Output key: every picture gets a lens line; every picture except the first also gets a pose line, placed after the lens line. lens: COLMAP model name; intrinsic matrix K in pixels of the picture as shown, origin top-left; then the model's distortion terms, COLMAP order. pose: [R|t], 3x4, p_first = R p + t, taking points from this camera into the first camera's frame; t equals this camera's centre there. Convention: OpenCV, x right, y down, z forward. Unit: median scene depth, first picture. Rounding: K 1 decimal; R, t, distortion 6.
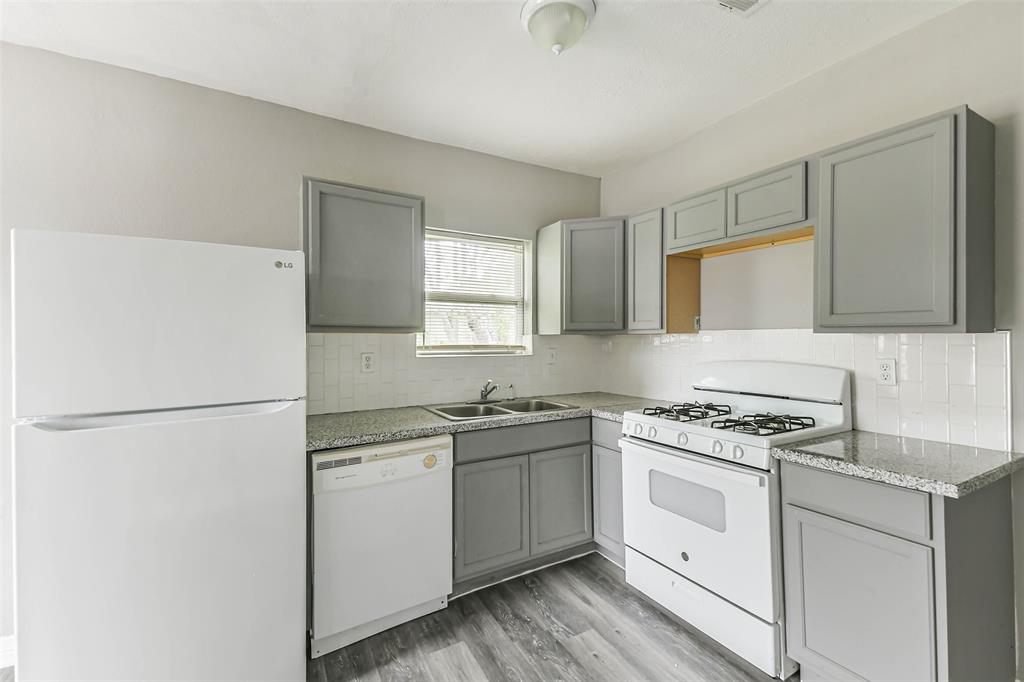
lens RADIAL K [[441.2, 0, 513.5], [0, 441.2, 335.8], [0, 0, 1]] dist [0.094753, -0.042334]
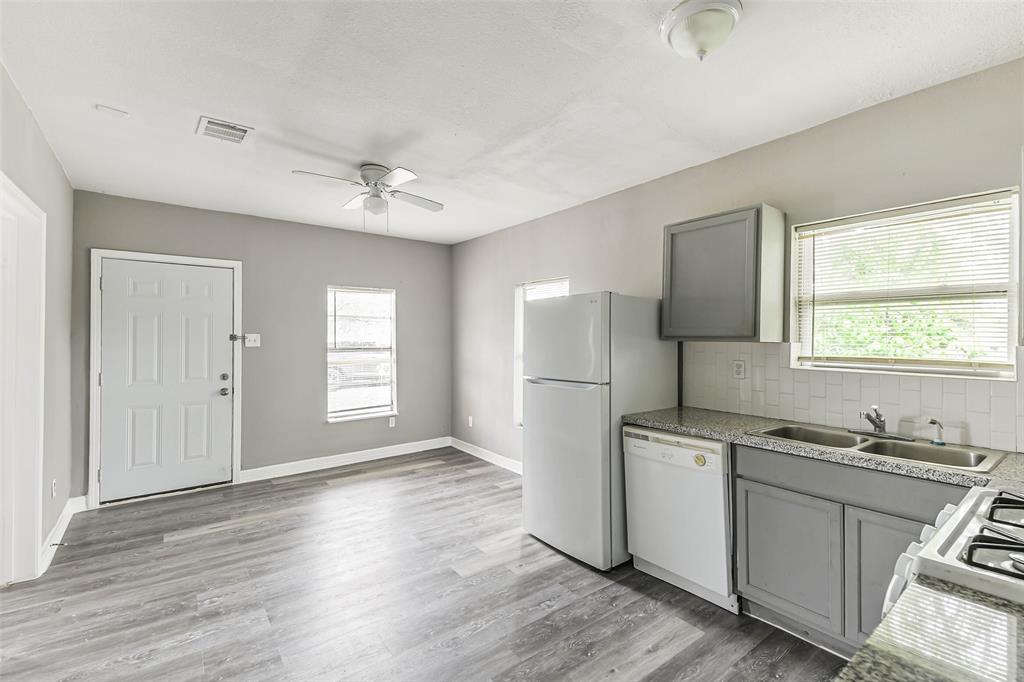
lens RADIAL K [[441.7, 0, 511.3], [0, 441.7, 337.6], [0, 0, 1]] dist [0.051844, -0.026936]
pose [[0.135203, -0.001973, -0.990816, 0.758559], [-0.005285, 0.999982, -0.002712, -0.012409], [0.990804, 0.005603, 0.135190, 0.353008]]
